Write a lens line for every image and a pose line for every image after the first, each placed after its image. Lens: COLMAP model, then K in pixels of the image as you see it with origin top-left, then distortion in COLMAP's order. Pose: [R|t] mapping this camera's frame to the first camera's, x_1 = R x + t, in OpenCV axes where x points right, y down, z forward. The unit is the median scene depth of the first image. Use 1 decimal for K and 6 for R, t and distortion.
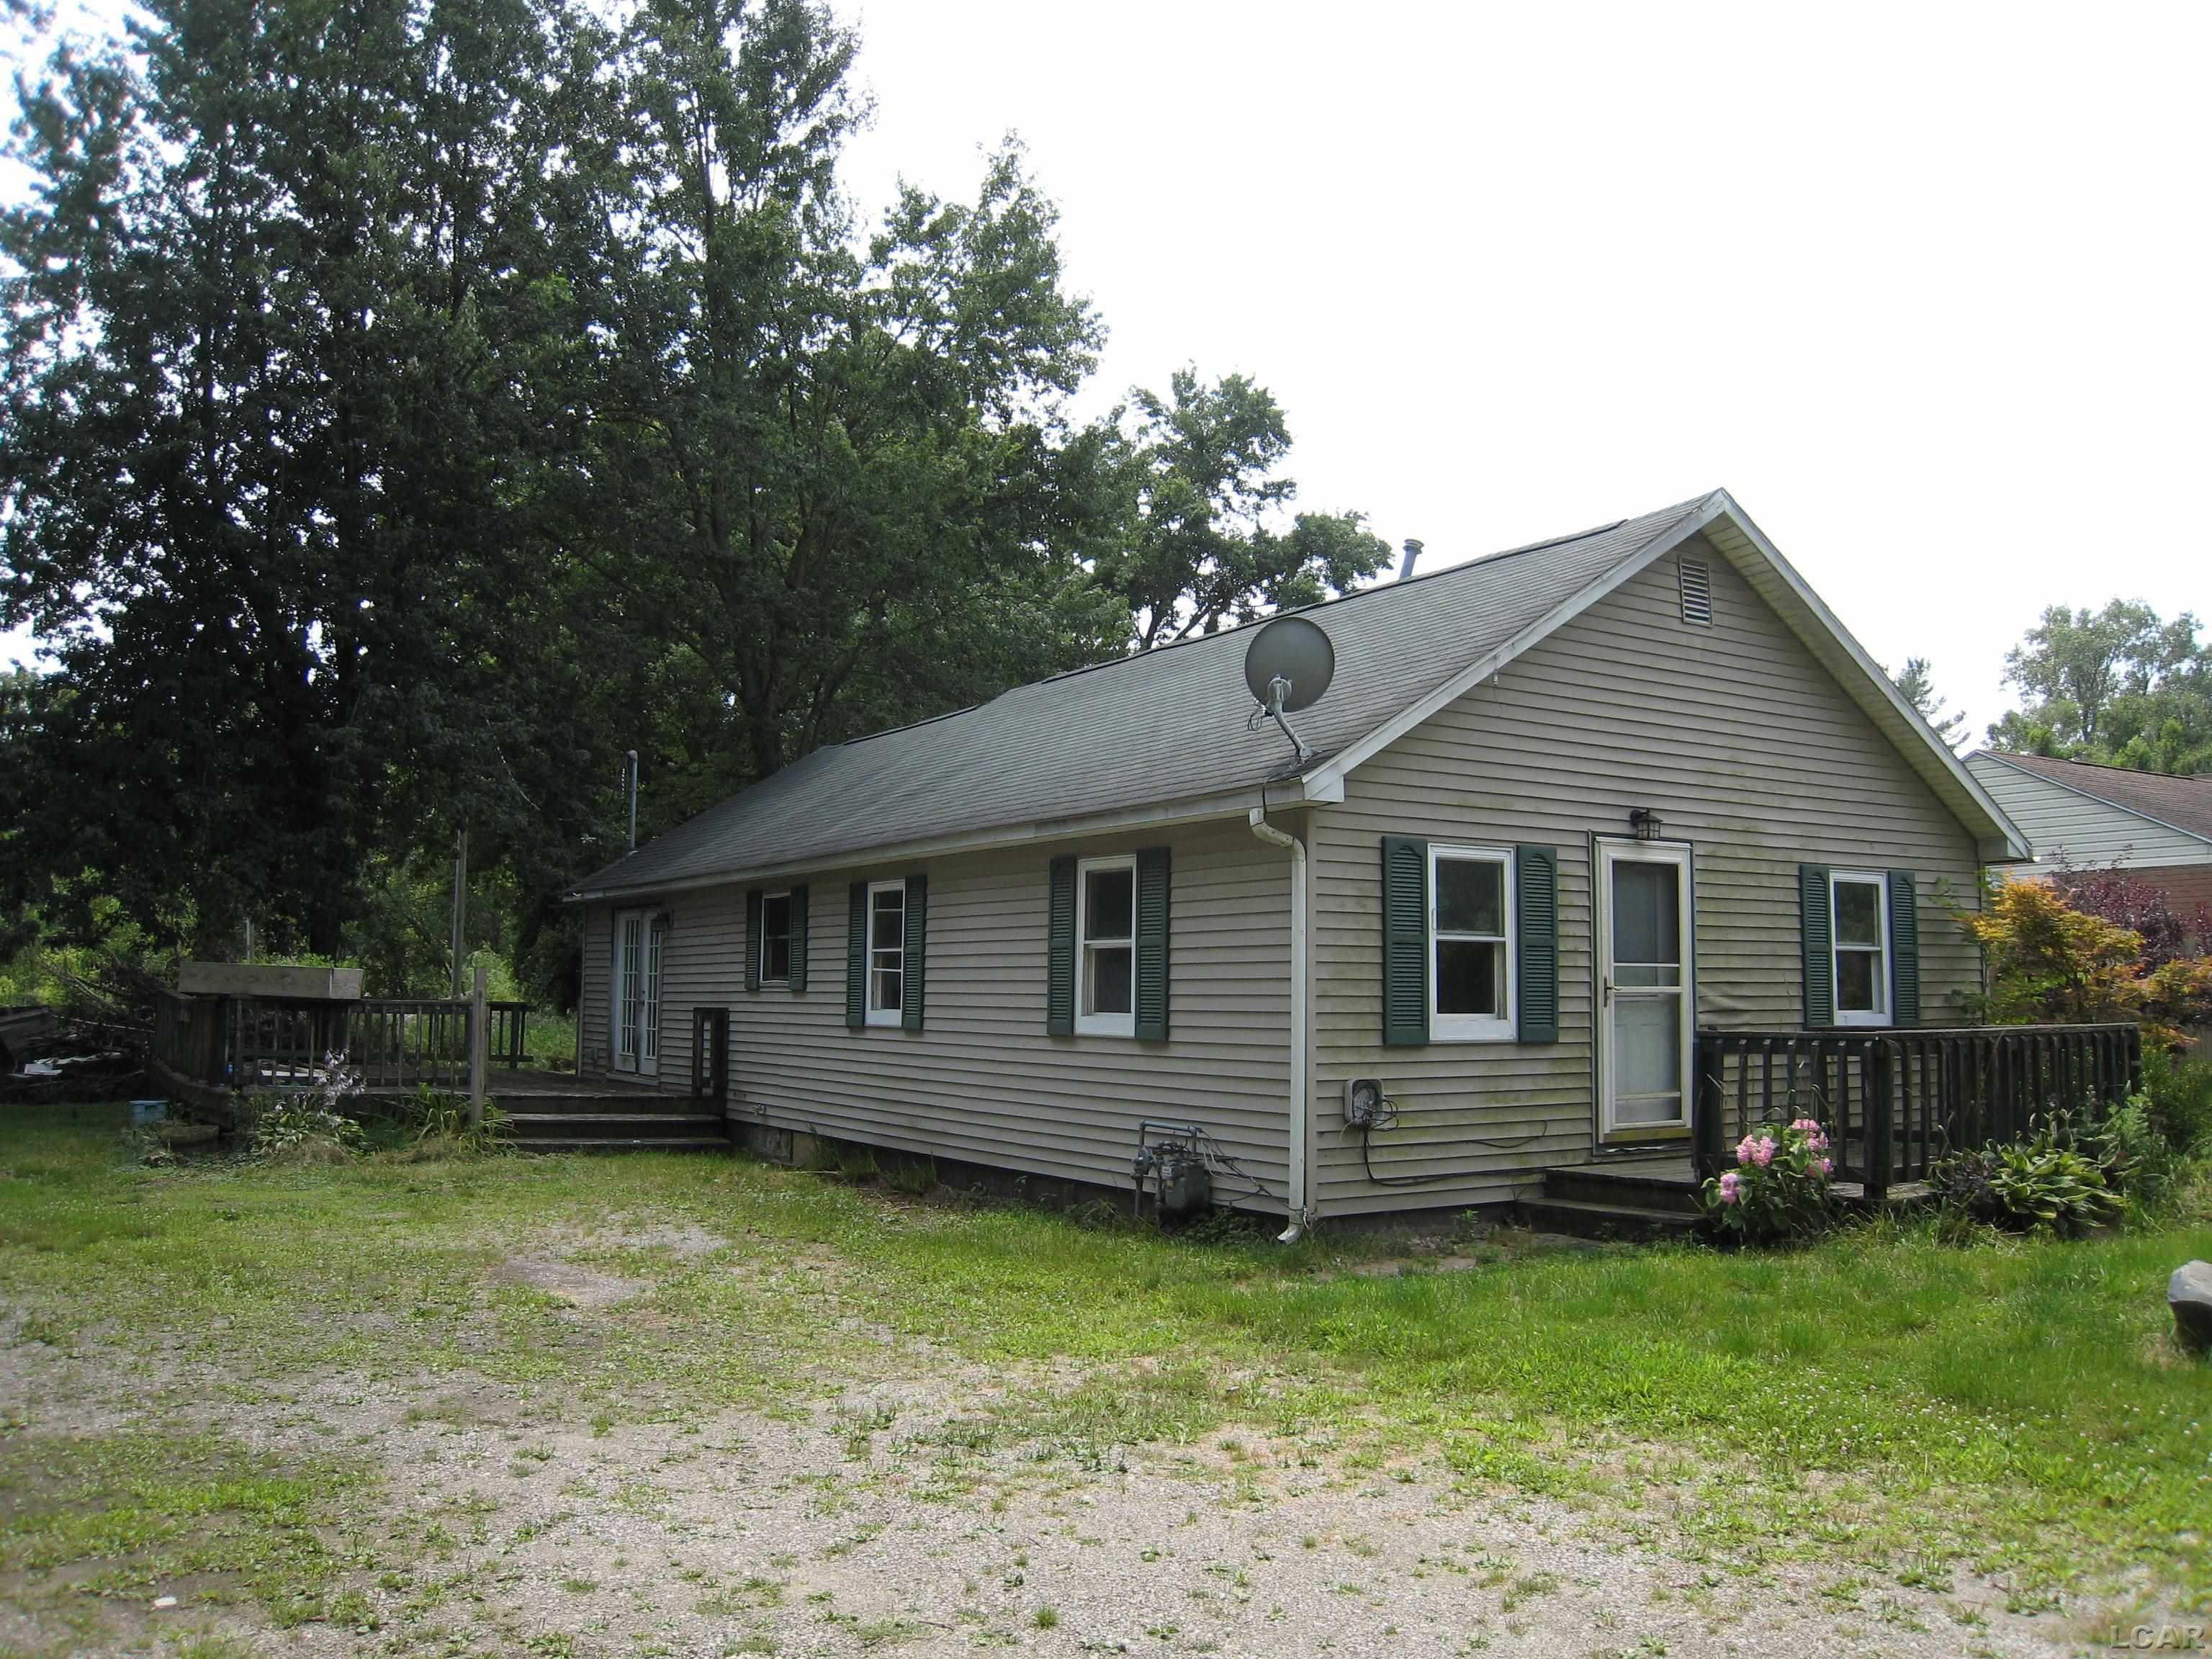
lens RADIAL K [[1767.9, 0, 1106.0], [0, 1767.9, 829.5], [0, 0, 1]] dist [-0.101077, 0.002595]
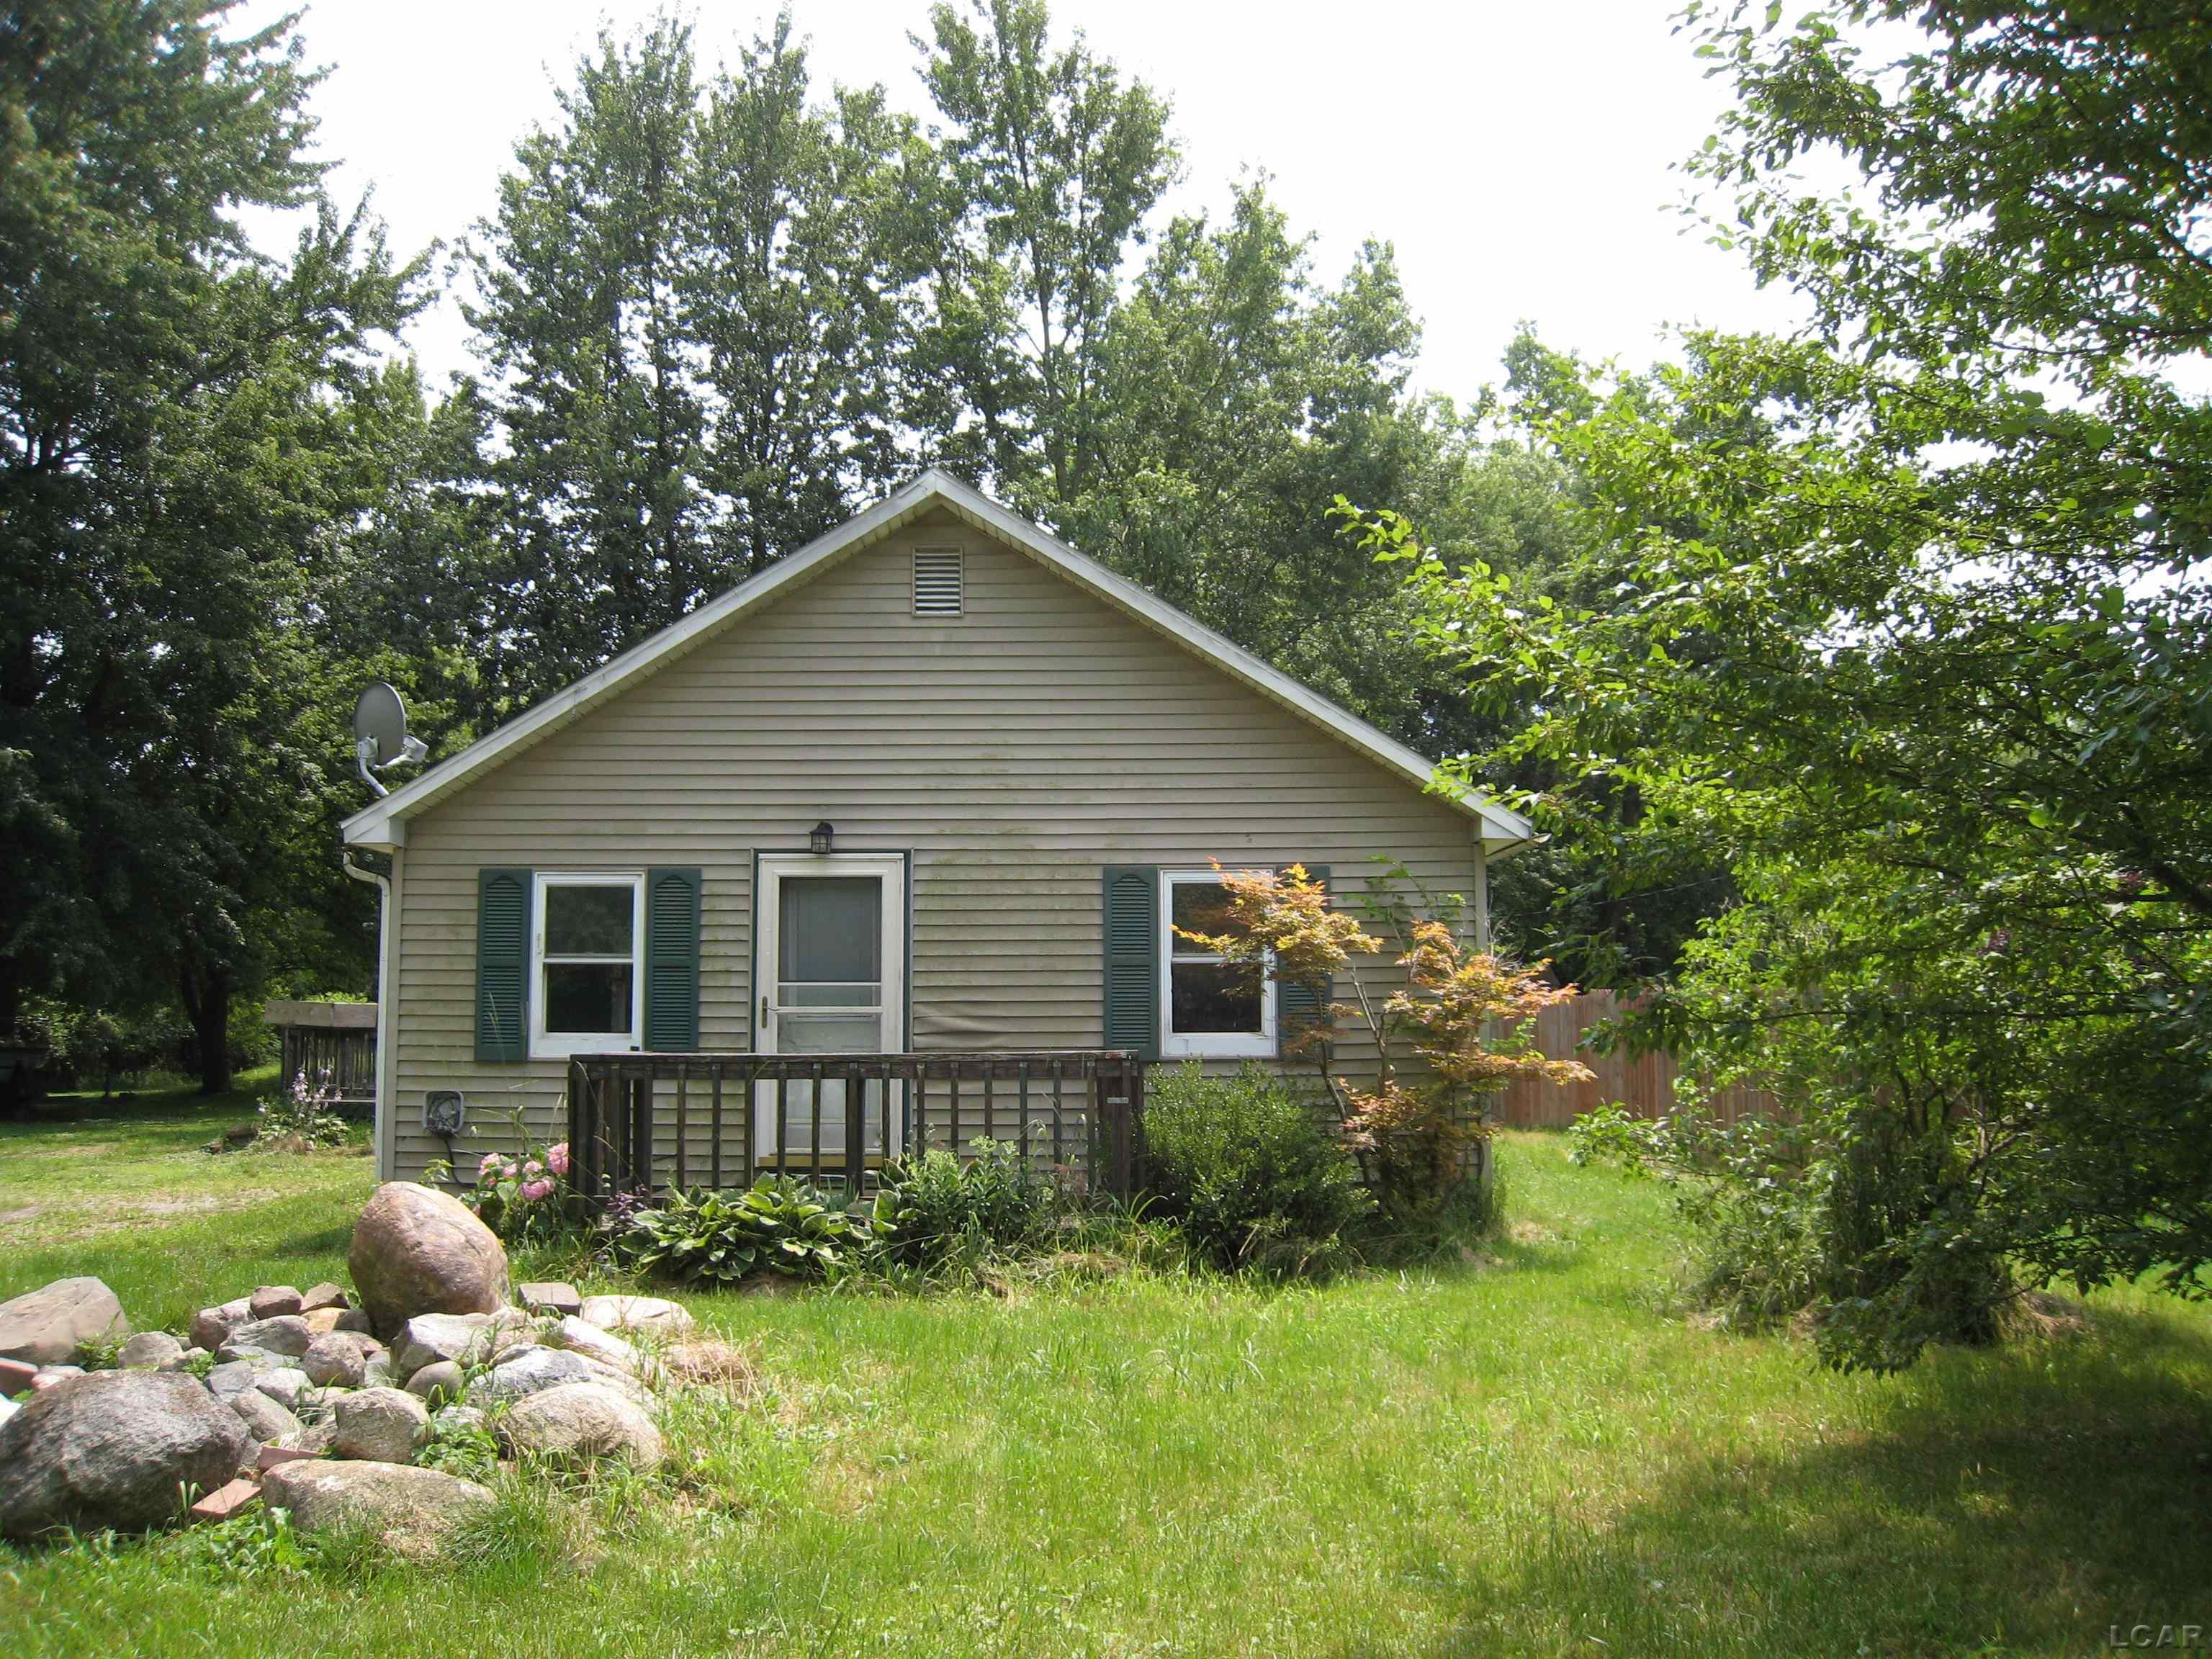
lens RADIAL K [[1767.9, 0, 1106.0], [0, 1767.9, 829.5], [0, 0, 1]] dist [-0.101077, 0.002595]
pose [[0.845139, -0.058314, -0.531356, 0.974528], [0.056550, 0.998207, -0.019603, 0.020809], [0.531546, -0.013481, 0.846922, 0.269753]]
